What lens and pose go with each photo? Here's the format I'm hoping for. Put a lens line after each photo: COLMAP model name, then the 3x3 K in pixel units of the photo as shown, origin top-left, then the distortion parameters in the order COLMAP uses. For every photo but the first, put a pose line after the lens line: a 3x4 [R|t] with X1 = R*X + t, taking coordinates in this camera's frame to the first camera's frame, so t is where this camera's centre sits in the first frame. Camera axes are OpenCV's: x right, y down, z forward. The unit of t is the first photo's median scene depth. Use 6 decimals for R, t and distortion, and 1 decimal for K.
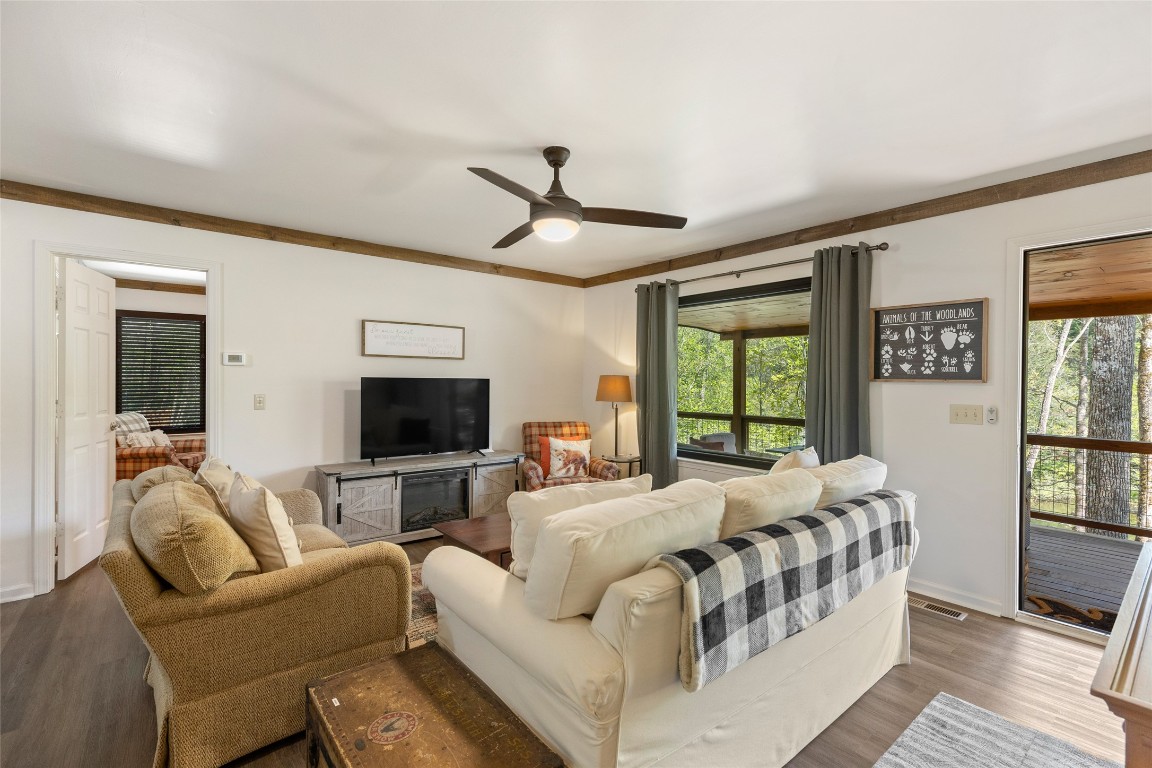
lens RADIAL K [[510.8, 0, 576.0], [0, 510.8, 384.0], [0, 0, 1]] dist [0.002650, 0.000291]
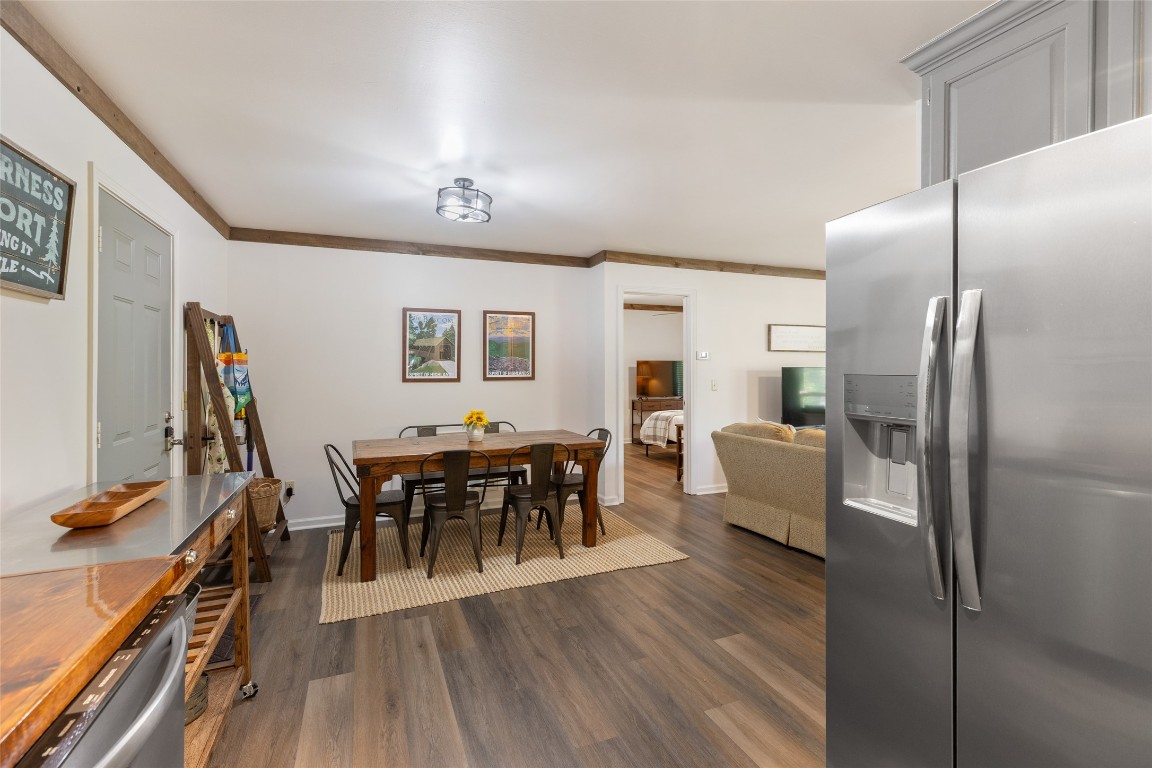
lens RADIAL K [[519.5, 0, 578.6], [0, 519.5, 371.2], [0, 0, 1]] dist [0.006105, 0.000429]
pose [[0.958918, -0.009081, -0.283538, -0.574131], [0.007654, 0.999952, -0.006139, 0.002358], [0.283580, 0.003716, 0.958941, -0.502356]]
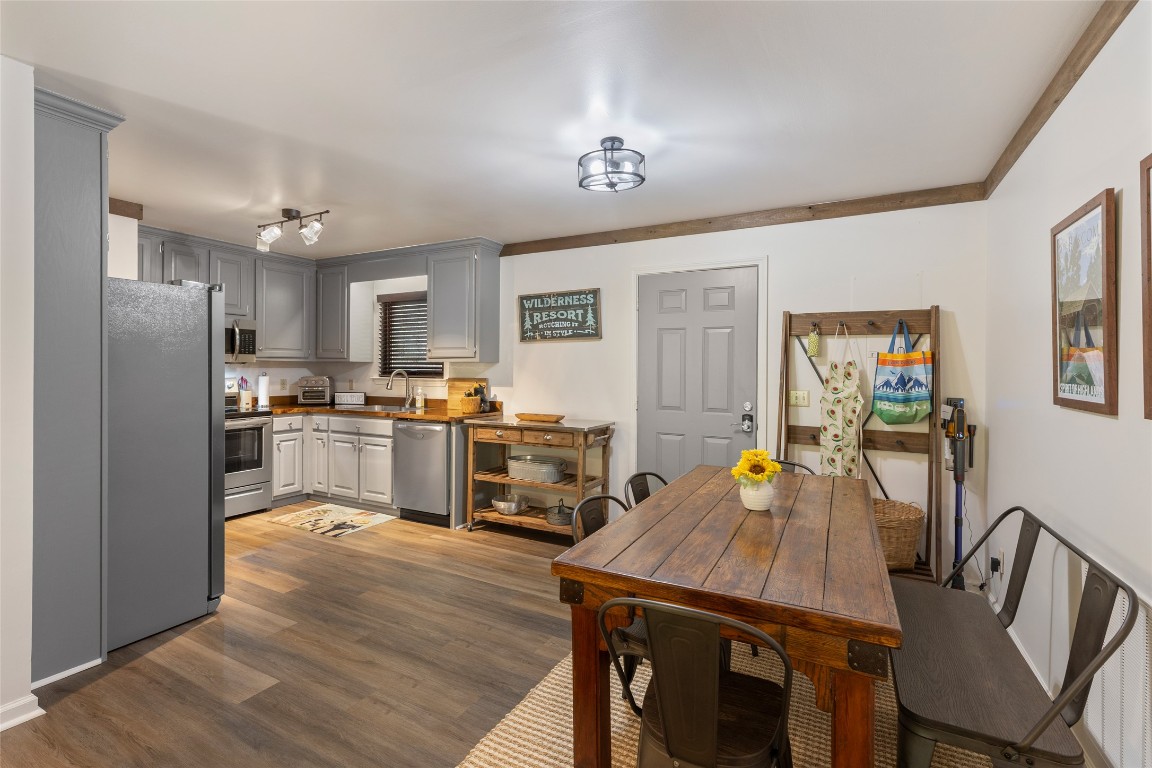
lens RADIAL K [[527.2, 0, 573.7], [0, 527.2, 370.3], [0, 0, 1]] dist [0.001453, 0.000166]
pose [[-0.924068, -0.013504, -0.381990, -0.674391], [-0.018998, 0.999763, 0.010613, -0.013597], [0.381756, 0.017064, -0.924106, 0.861660]]
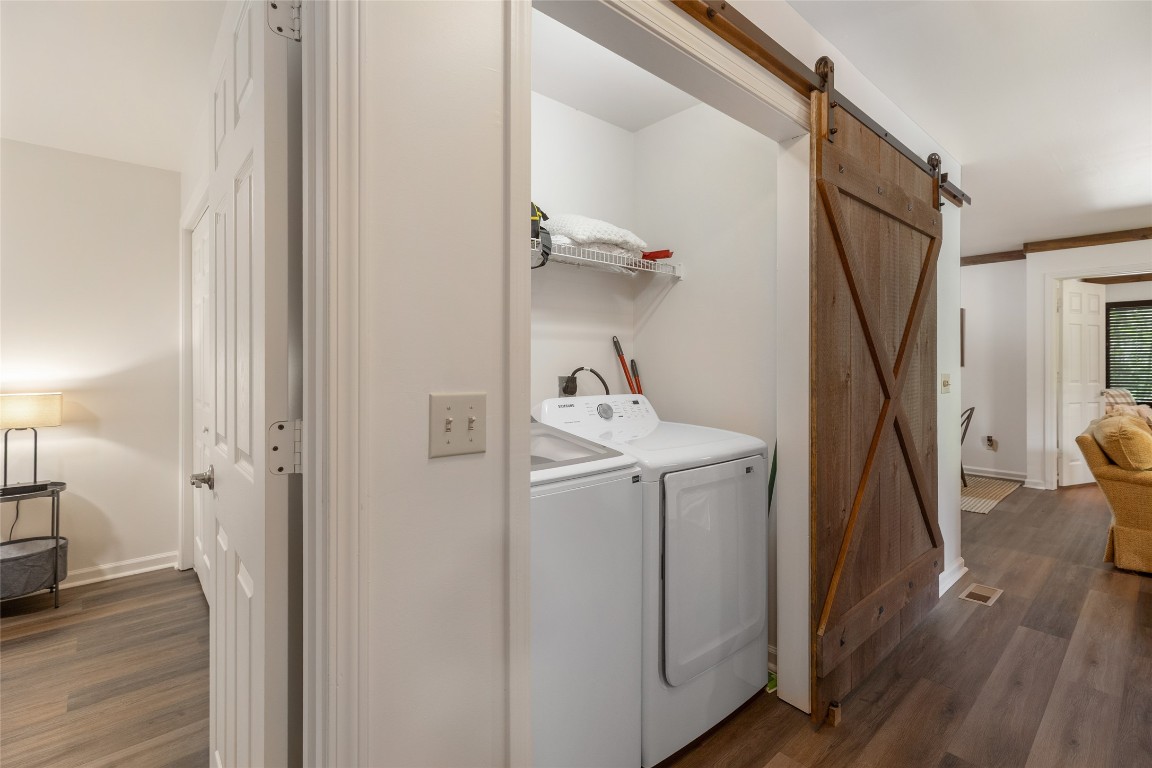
lens RADIAL K [[525.5, 0, 578.6], [0, 525.5, 360.8], [0, 0, 1]] dist [0.002951, 0.000683]
pose [[0.037812, -0.012346, -0.999209, 0.475787], [-0.008582, 0.999883, -0.012679, 0.028704], [0.999248, 0.009054, 0.037702, -0.461131]]
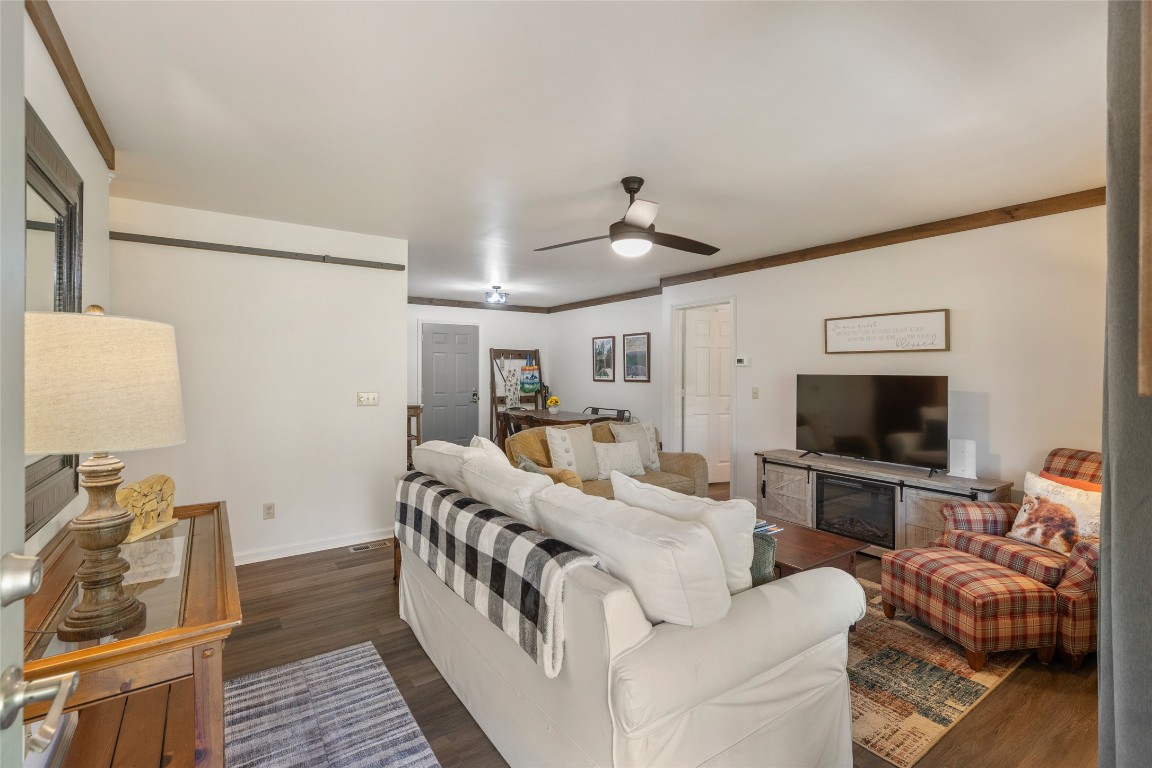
lens RADIAL K [[518.7, 0, 572.2], [0, 518.7, 369.3], [0, 0, 1]] dist [0.006484, -0.000504]
pose [[-0.078220, -0.011794, -0.996866, 0.767462], [-0.011072, 0.999879, -0.010961, -0.006668], [0.996875, 0.010180, -0.078341, 0.637125]]
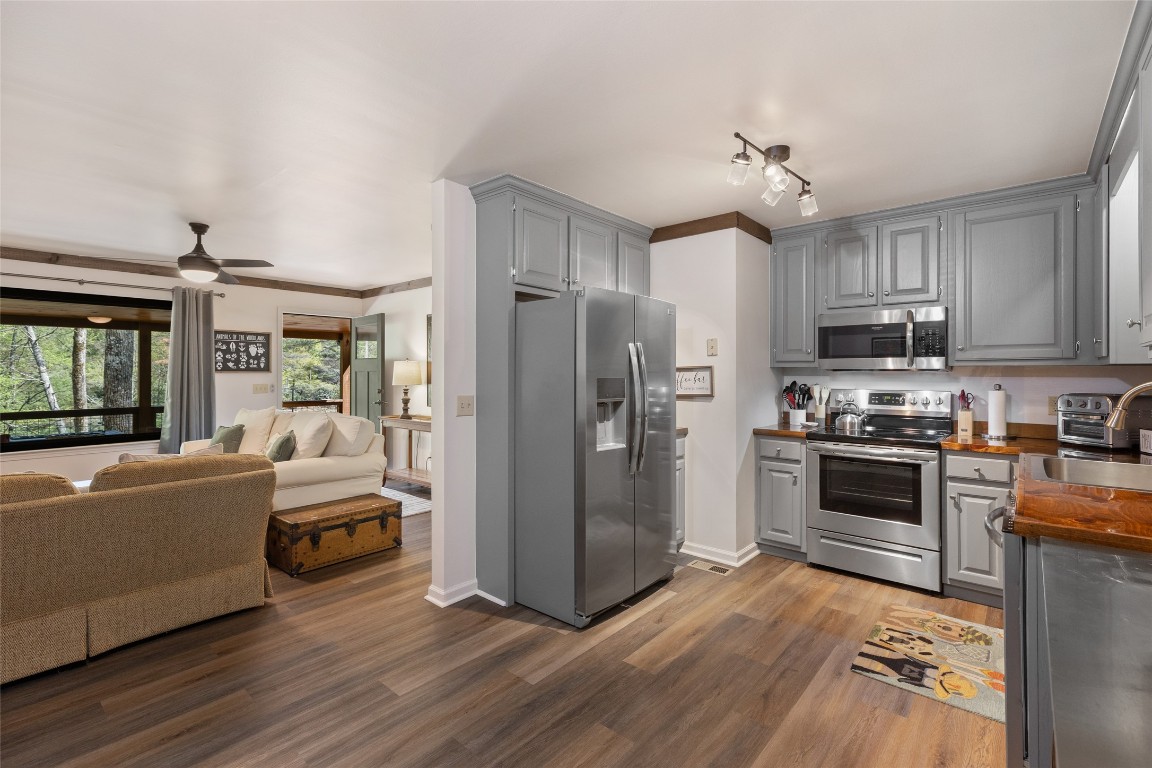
lens RADIAL K [[519.5, 0, 578.6], [0, 519.5, 371.2], [0, 0, 1]] dist [0.006105, 0.000429]
pose [[-0.174211, -0.005157, 0.984695, -1.195710], [0.007771, 0.999948, 0.006612, -0.010255], [-0.984678, 0.008804, -0.174162, 0.098258]]
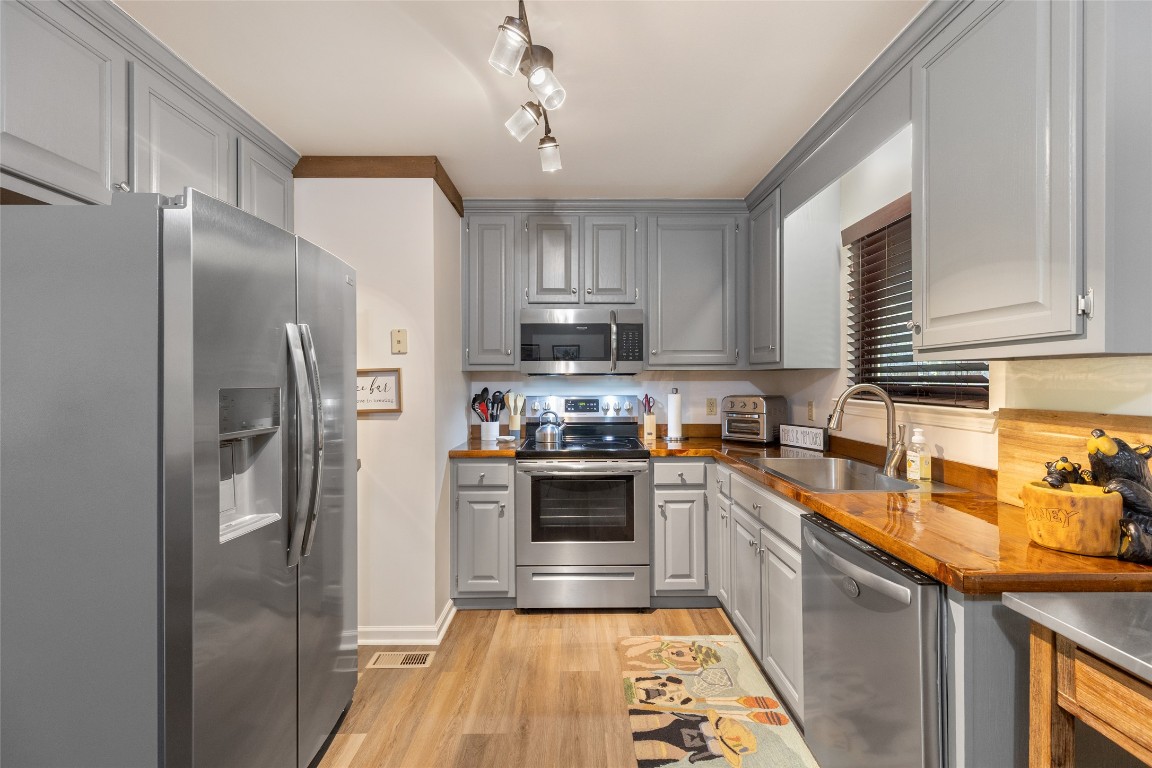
lens RADIAL K [[515.7, 0, 580.1], [0, 515.7, 376.9], [0, 0, 1]] dist [0.005280, 0.000082]
pose [[-0.781874, -0.003179, 0.623428, -0.887919], [0.003706, 0.999946, 0.009746, -0.006142], [-0.623425, 0.009930, -0.781820, 0.065726]]
